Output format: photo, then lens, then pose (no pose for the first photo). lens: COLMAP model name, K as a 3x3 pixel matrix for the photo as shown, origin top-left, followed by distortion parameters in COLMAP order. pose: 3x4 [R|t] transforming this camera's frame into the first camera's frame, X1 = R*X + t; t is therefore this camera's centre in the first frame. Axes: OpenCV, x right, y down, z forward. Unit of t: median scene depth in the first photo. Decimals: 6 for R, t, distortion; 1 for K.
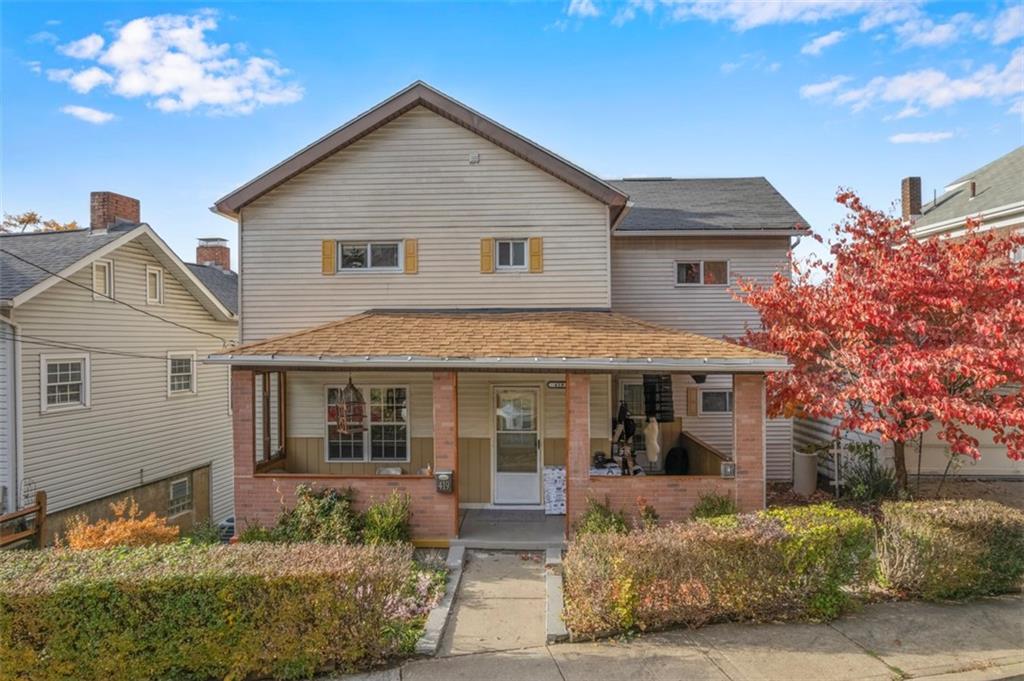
lens RADIAL K [[660.6, 0, 510.7], [0, 660.6, 346.0], [0, 0, 1]] dist [-0.037930, 0.018820]
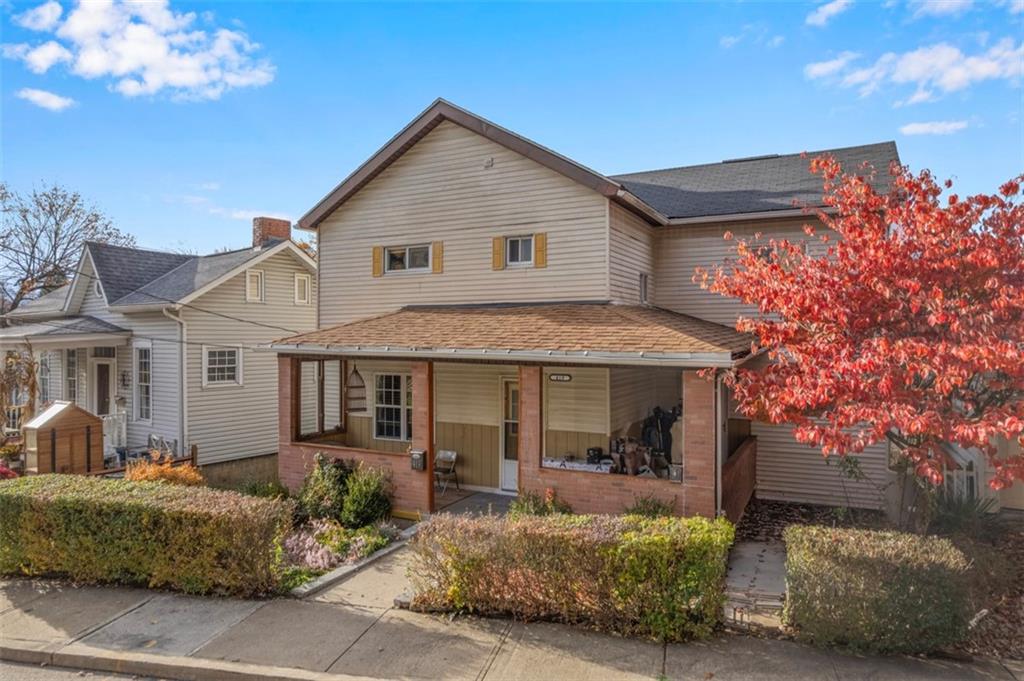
lens RADIAL K [[660.6, 0, 508.8], [0, 660.6, 339.4], [0, 0, 1]] dist [-0.037930, 0.018820]
pose [[0.904724, 0.005068, -0.425968, 0.431570], [-0.007430, 0.999965, -0.003882, 0.004672], [0.425933, 0.006677, 0.904730, 0.052826]]
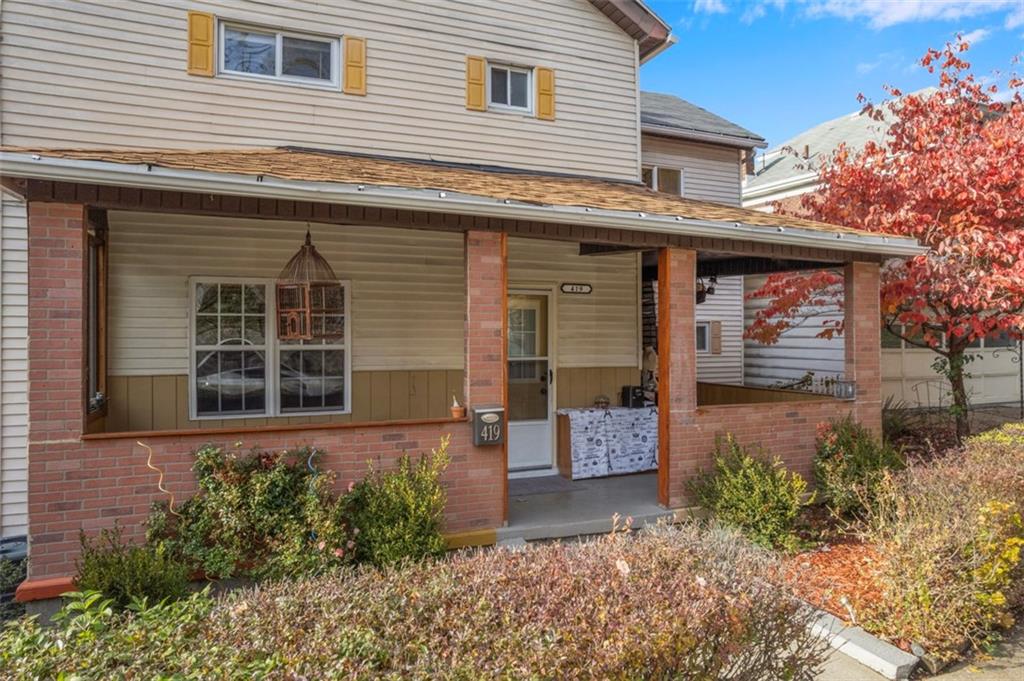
lens RADIAL K [[660.6, 0, 506.6], [0, 660.6, 336.0], [0, 0, 1]] dist [-0.037930, 0.018820]
pose [[0.912675, 0.005090, 0.408655, -0.269201], [-0.001064, 0.999949, -0.010078, 0.114484], [-0.408685, 0.008763, 0.912633, 0.409220]]
